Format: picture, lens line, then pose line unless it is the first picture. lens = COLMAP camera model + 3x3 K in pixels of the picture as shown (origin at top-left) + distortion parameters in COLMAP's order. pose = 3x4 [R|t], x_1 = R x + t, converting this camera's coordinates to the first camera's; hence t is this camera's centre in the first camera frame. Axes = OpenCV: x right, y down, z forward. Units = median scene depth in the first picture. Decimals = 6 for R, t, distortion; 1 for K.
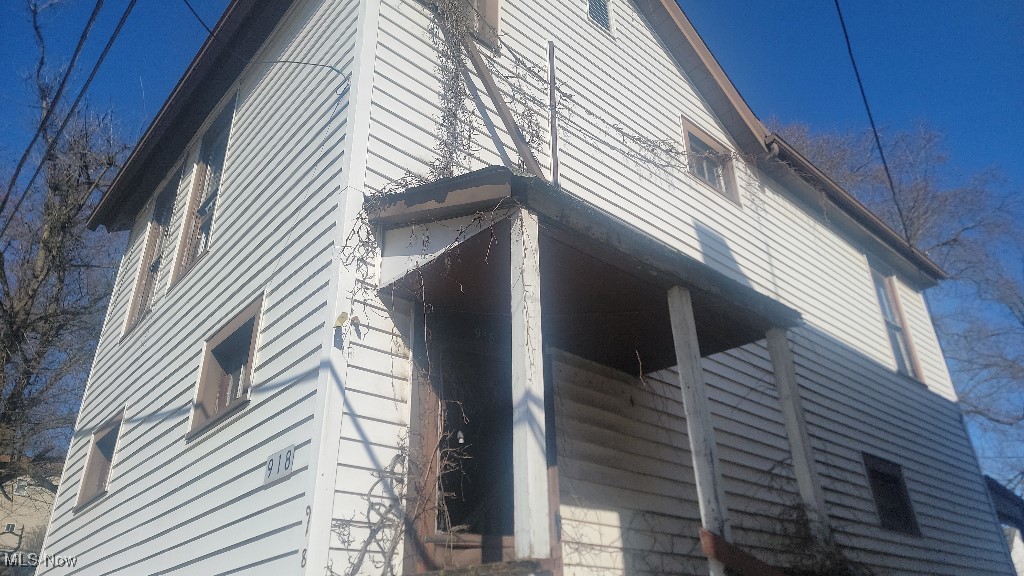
lens RADIAL K [[732.2, 0, 530.2], [0, 732.2, 285.6], [0, 0, 1]] dist [0.066592, -0.003223]
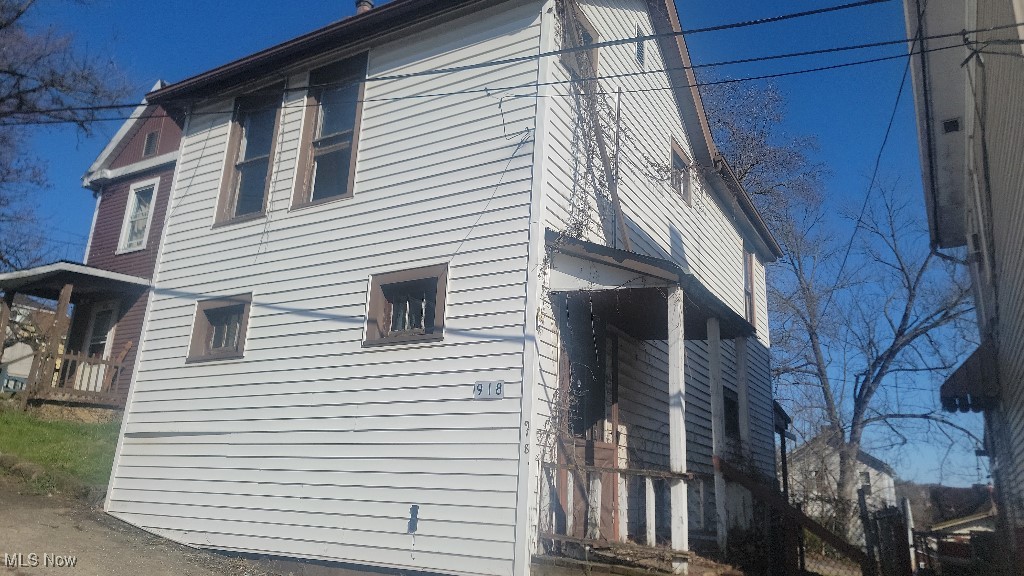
lens RADIAL K [[732.2, 0, 530.2], [0, 732.2, 285.6], [0, 0, 1]] dist [0.066592, -0.003223]
pose [[0.949776, 0.160699, 0.268517, -0.437078], [-0.210791, 0.962737, 0.169425, -0.173352], [-0.231285, -0.217517, 0.948258, -0.335314]]
